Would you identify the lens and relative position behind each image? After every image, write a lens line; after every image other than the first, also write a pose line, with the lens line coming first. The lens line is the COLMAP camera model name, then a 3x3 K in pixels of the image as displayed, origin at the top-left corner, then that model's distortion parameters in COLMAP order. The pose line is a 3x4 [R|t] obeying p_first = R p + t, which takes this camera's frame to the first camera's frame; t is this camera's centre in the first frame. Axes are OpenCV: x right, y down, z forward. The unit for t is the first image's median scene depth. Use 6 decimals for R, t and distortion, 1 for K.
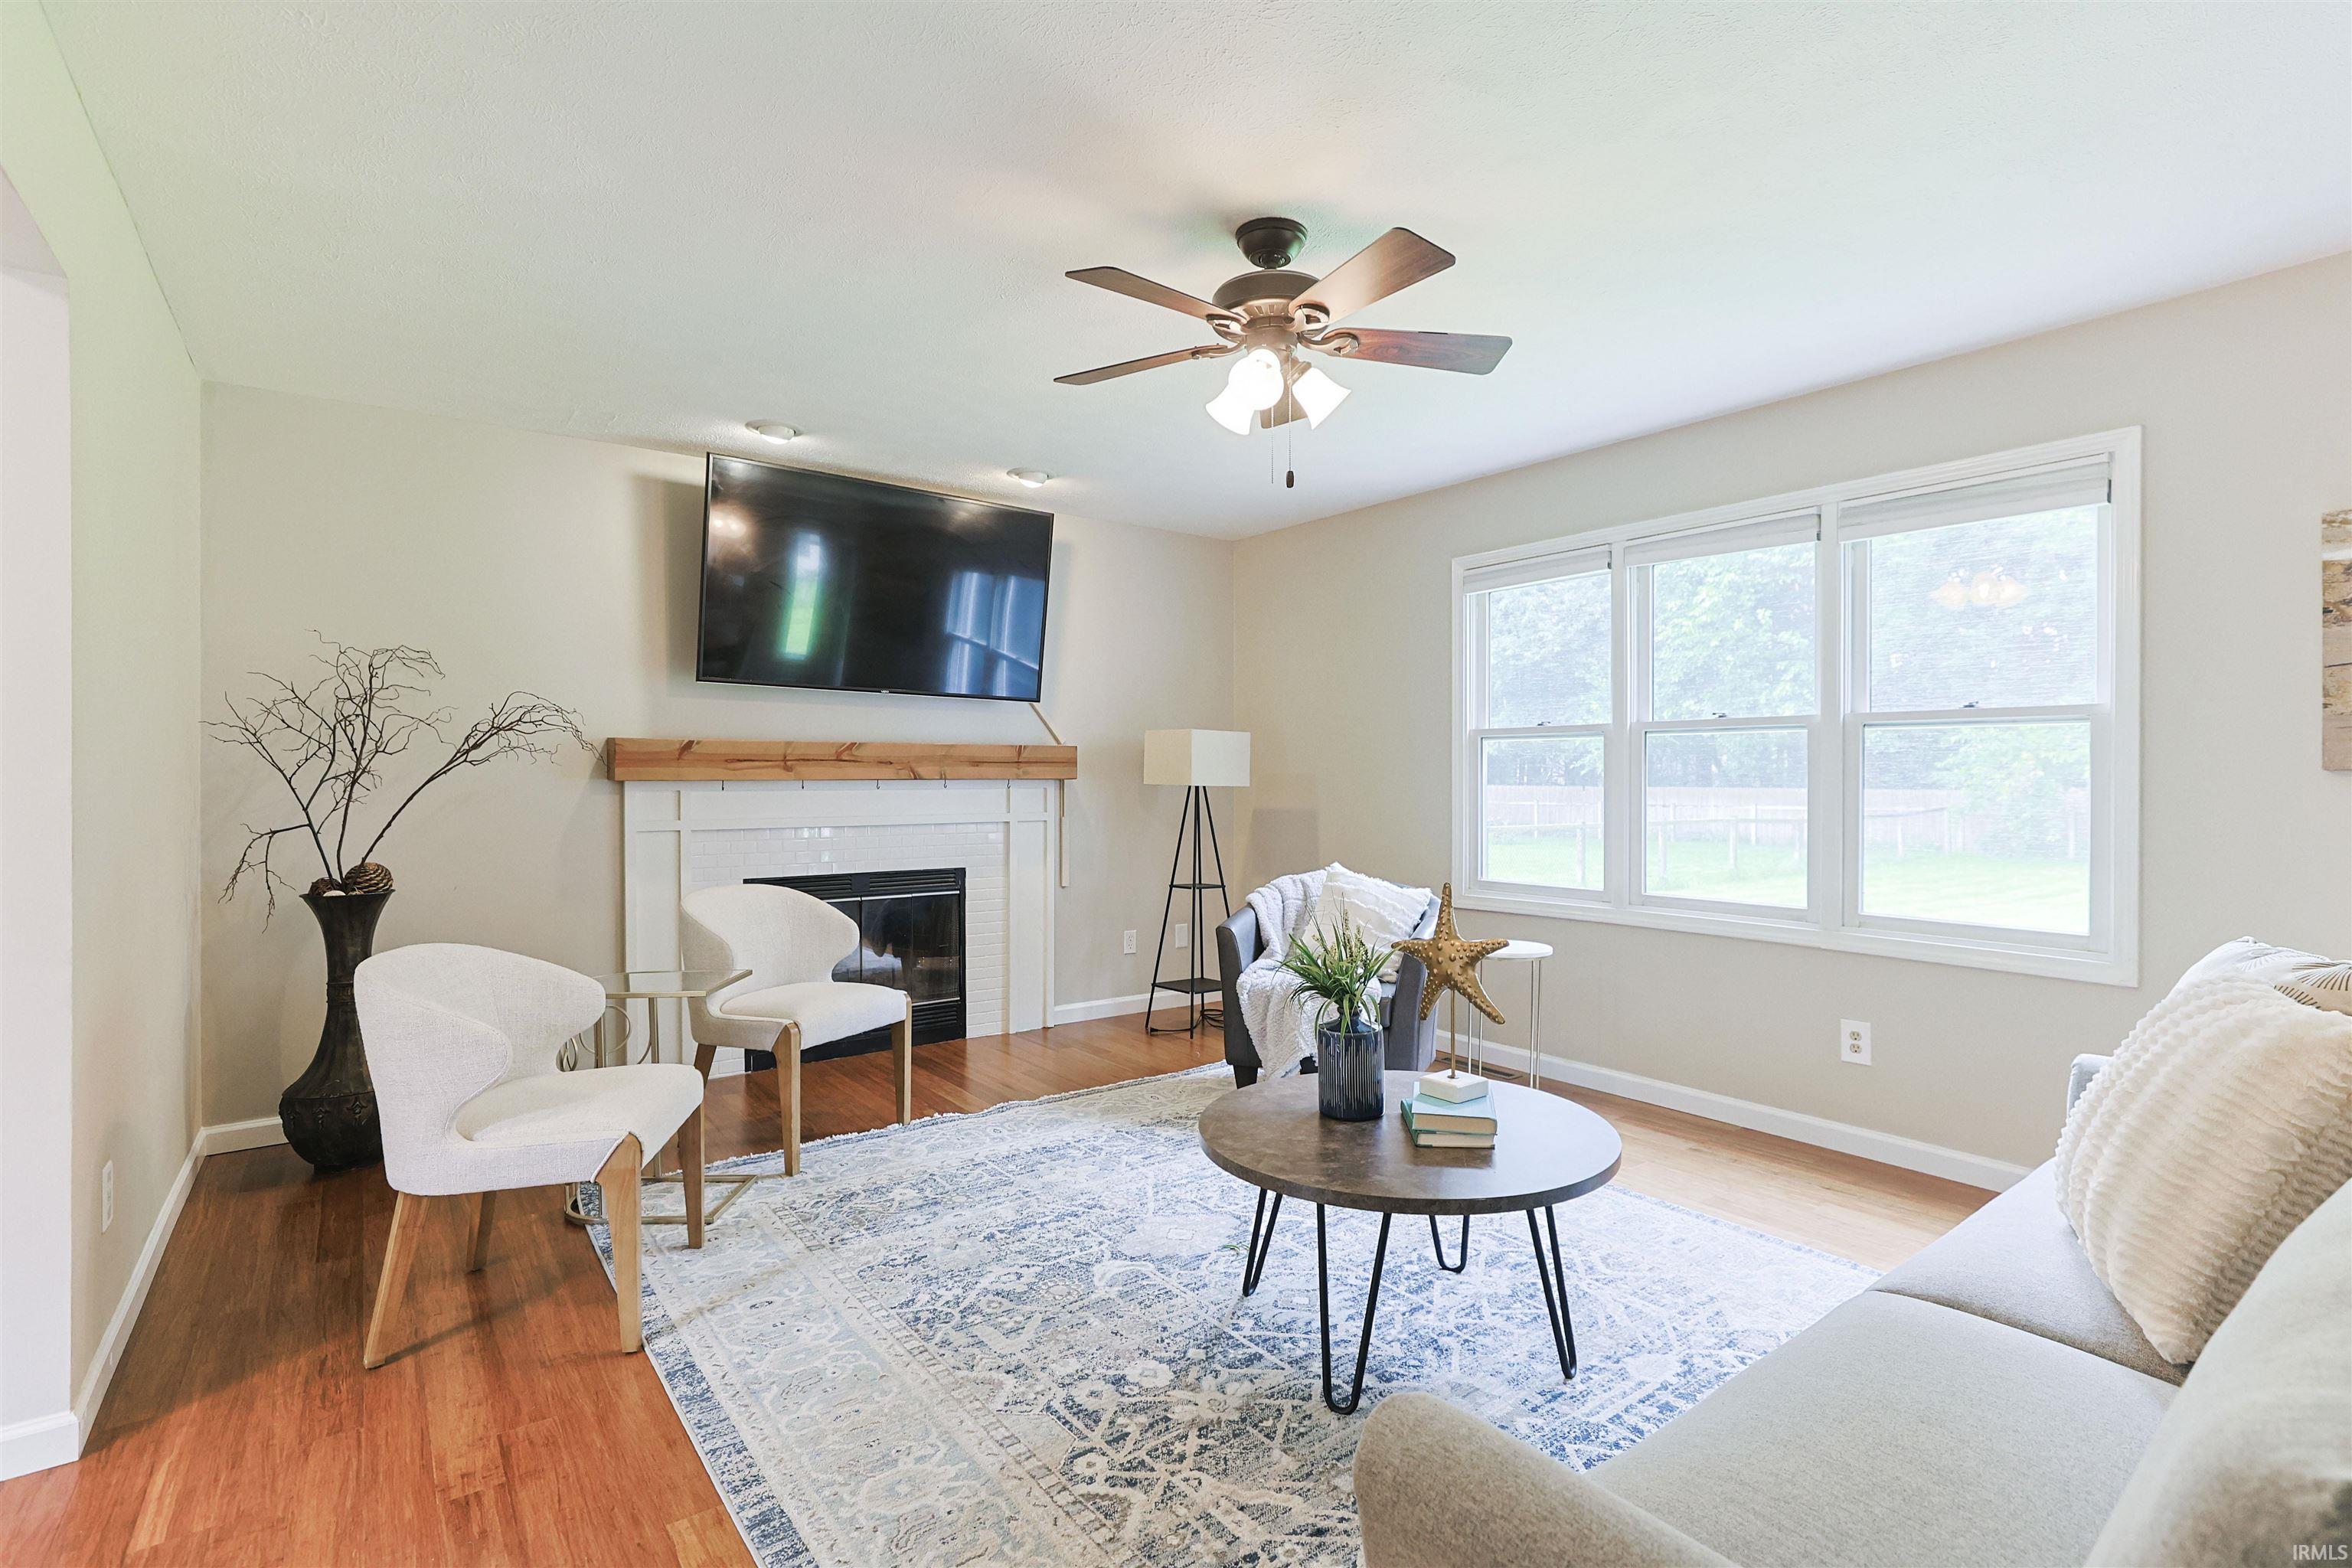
lens RADIAL K [[1138.2, 0, 1187.3], [0, 1138.2, 772.5], [0, 0, 1]] dist [-0.023322, 0.011282]
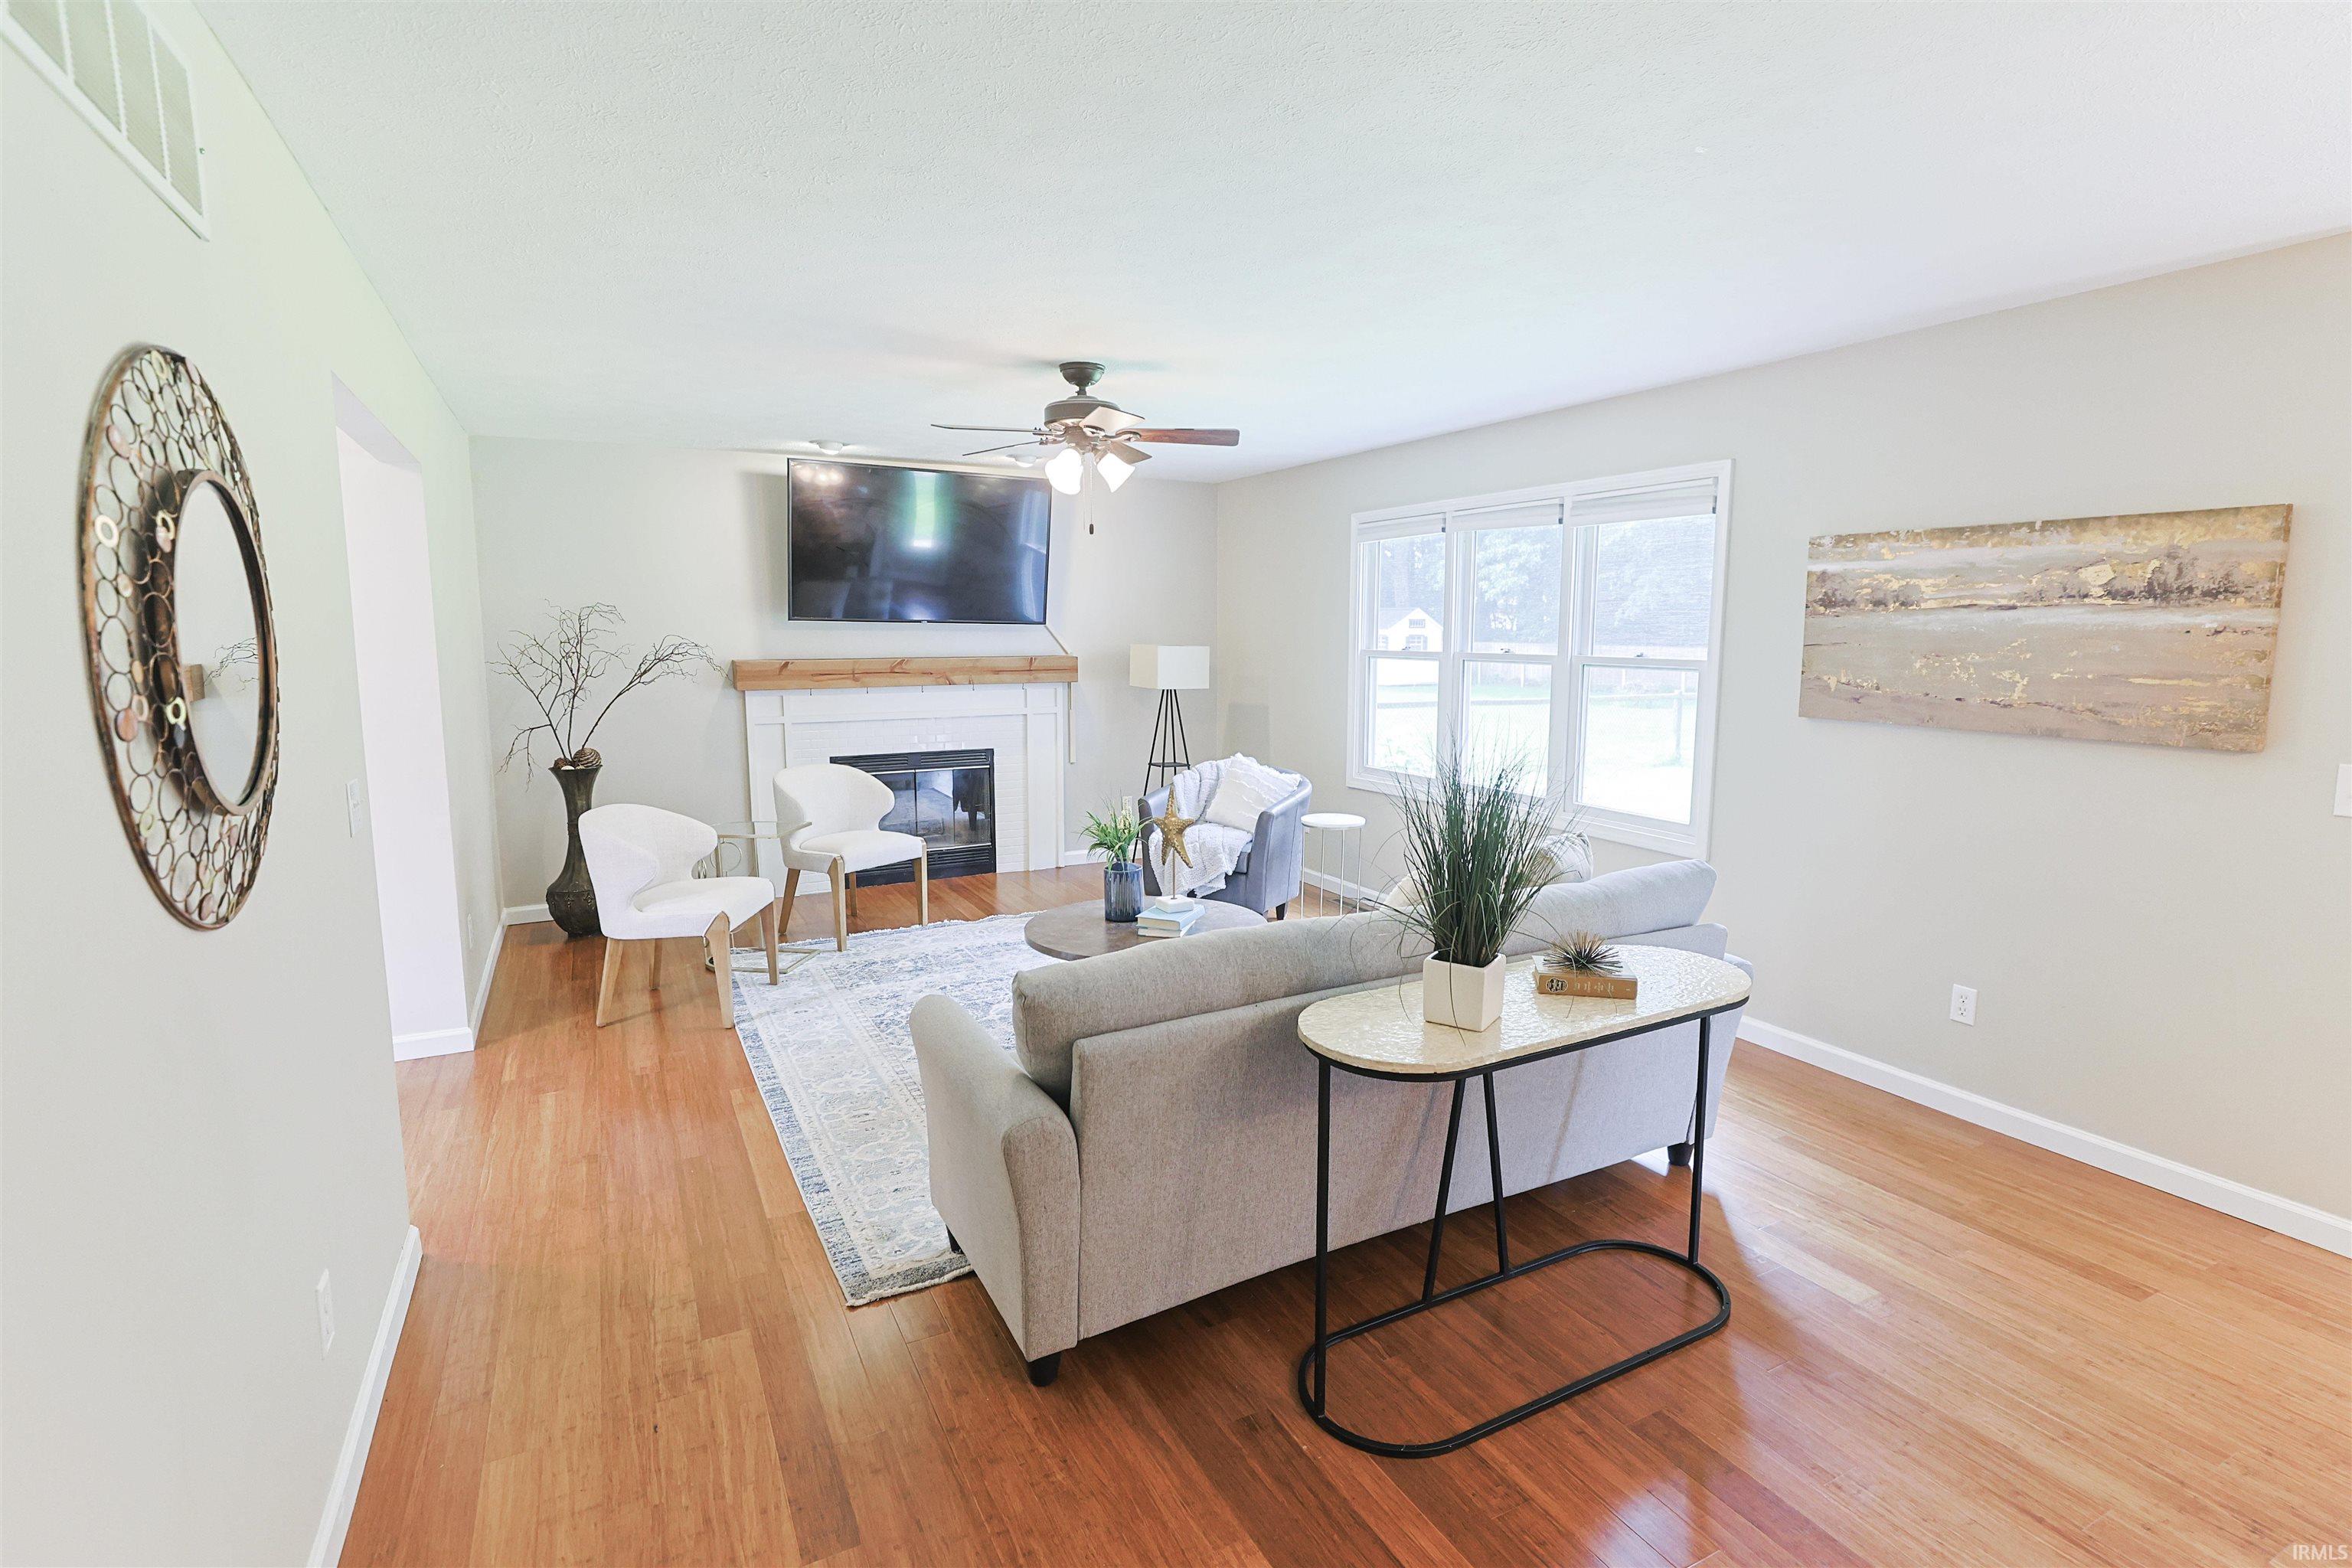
lens RADIAL K [[1138.2, 0, 1173.9], [0, 1138.2, 769.2], [0, 0, 1]] dist [-0.023322, 0.011282]
pose [[0.987320, 0.019850, -0.157495, 0.333363], [0.000329, 0.991893, 0.127075, -0.091365], [0.158740, -0.125516, 0.979310, -0.421334]]
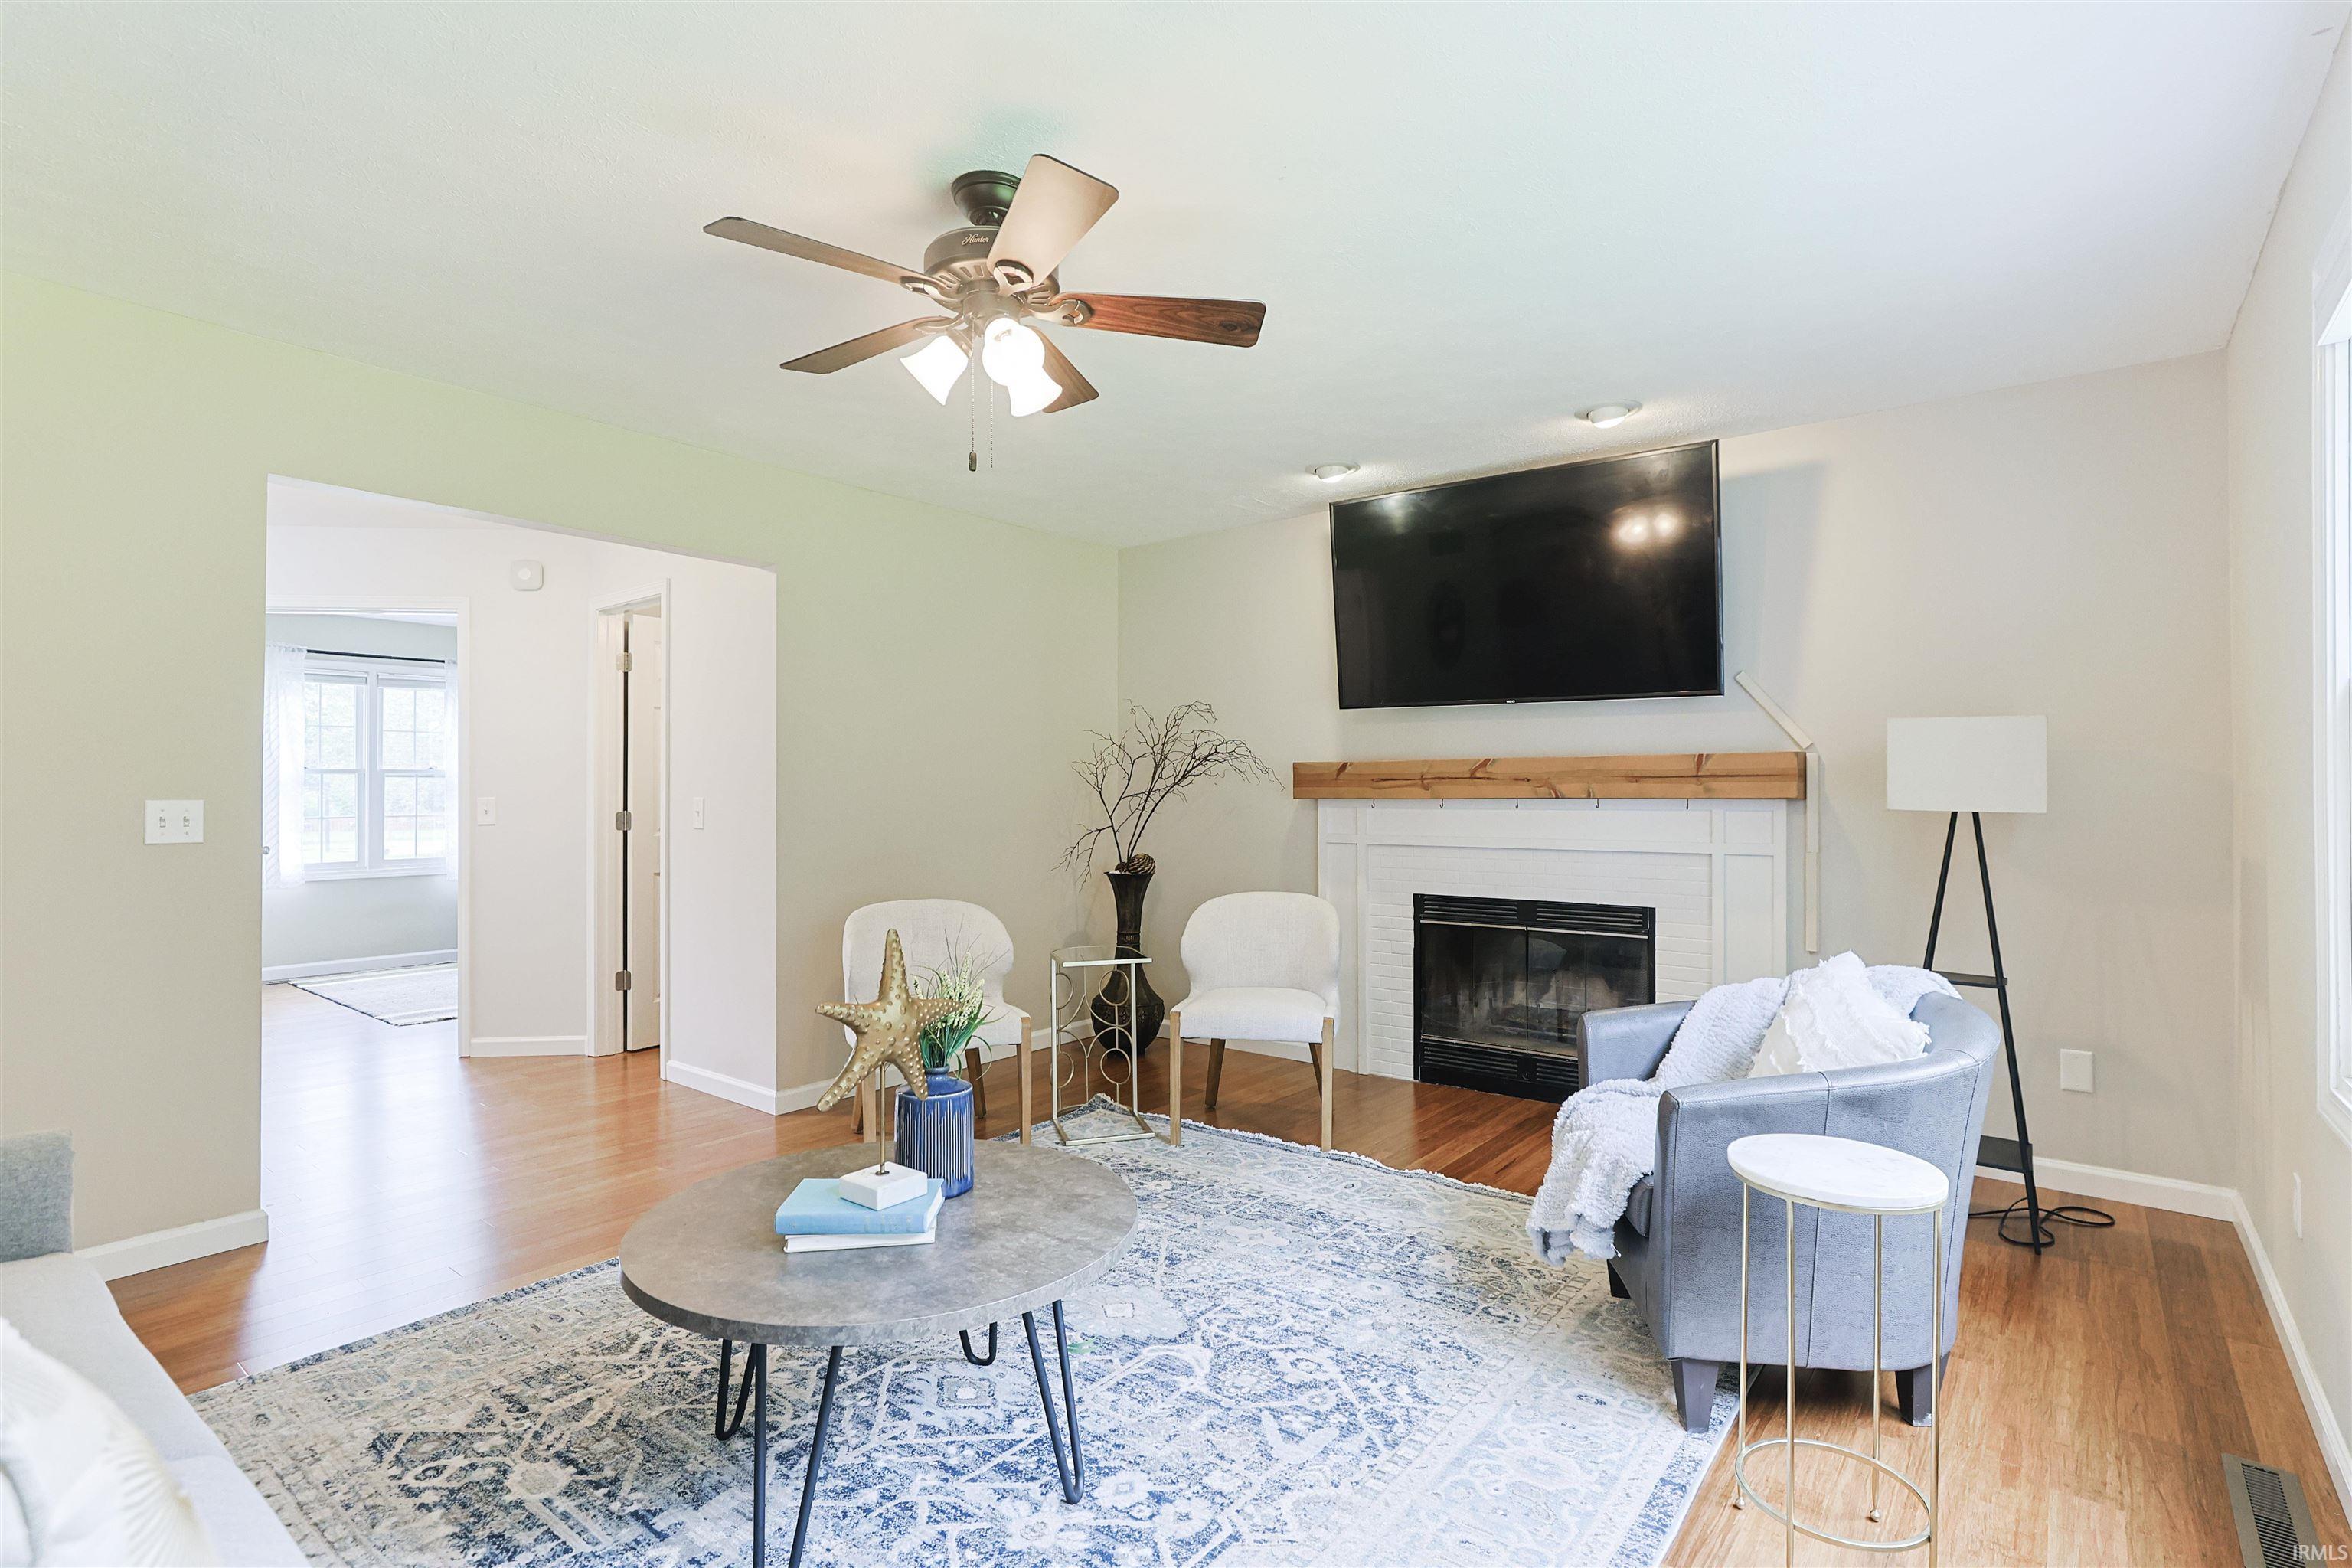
lens RADIAL K [[1138.2, 0, 1175.6], [0, 1138.2, 781.8], [0, 0, 1]] dist [-0.023322, 0.011282]
pose [[0.253972, -0.009974, -0.967160, 0.721029], [0.003767, 0.999949, -0.009323, 0.000473], [0.967204, -0.001275, 0.253997, 0.676656]]
